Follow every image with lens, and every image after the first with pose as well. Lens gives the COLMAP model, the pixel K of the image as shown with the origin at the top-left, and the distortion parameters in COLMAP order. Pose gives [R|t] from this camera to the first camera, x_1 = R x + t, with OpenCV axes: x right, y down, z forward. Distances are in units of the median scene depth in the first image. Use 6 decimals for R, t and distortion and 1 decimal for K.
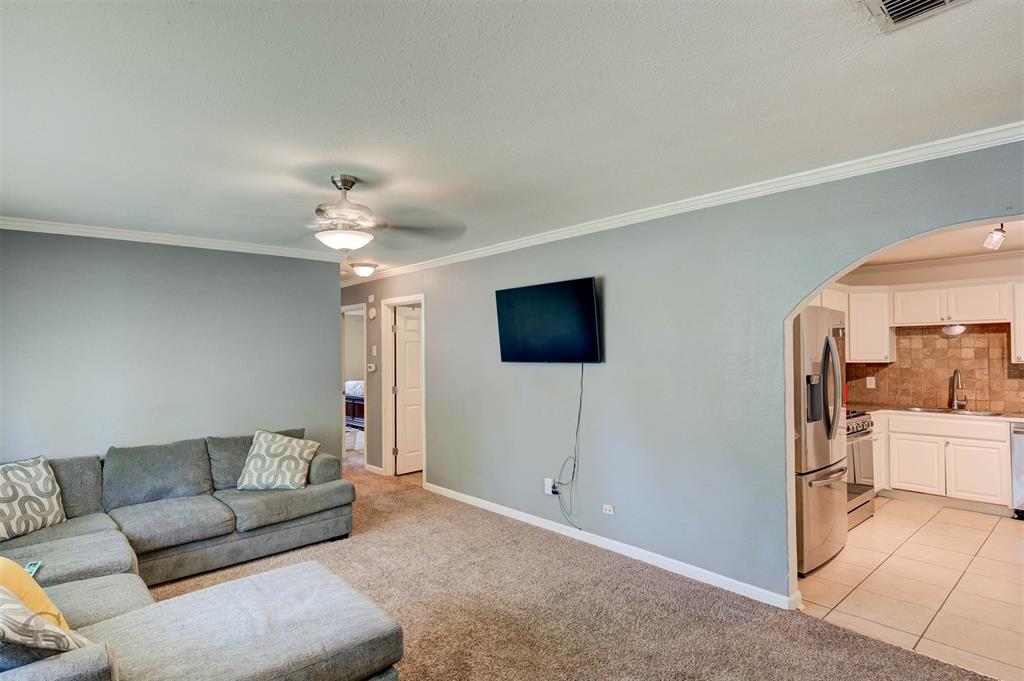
lens RADIAL K [[542.4, 0, 510.1], [0, 542.4, 346.5], [0, 0, 1]] dist [0.005236, 0.001329]
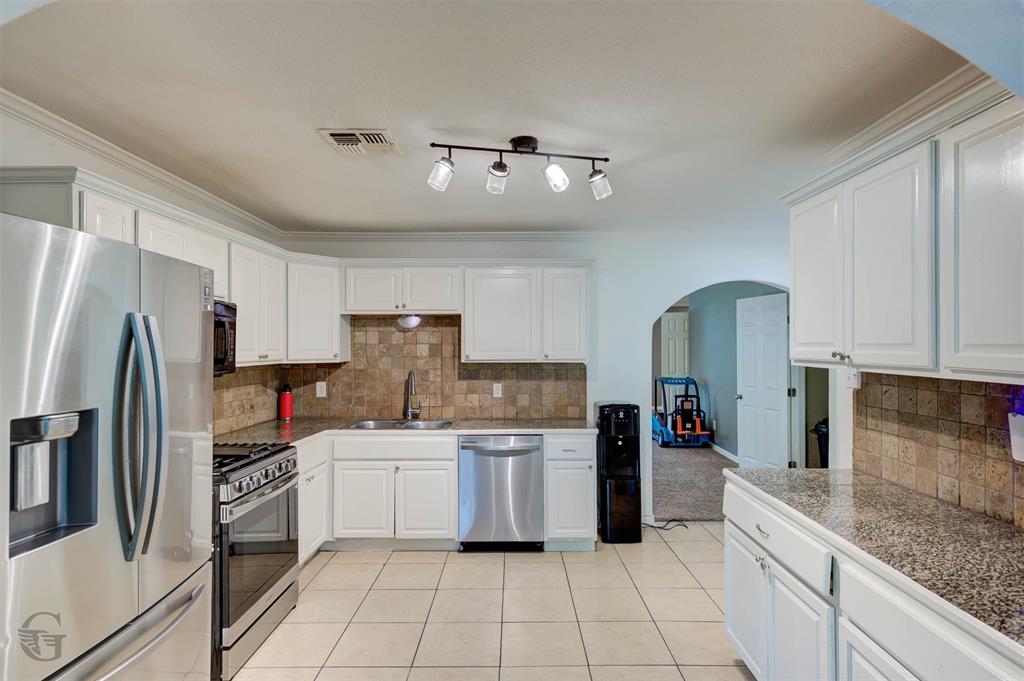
lens RADIAL K [[542.4, 0, 514.5], [0, 542.4, 340.9], [0, 0, 1]] dist [0.005236, 0.001329]
pose [[0.672398, 0.014397, 0.740049, 0.327522], [-0.015004, 0.999870, -0.005819, 0.000773], [-0.740037, -0.007191, 0.672527, 0.347101]]
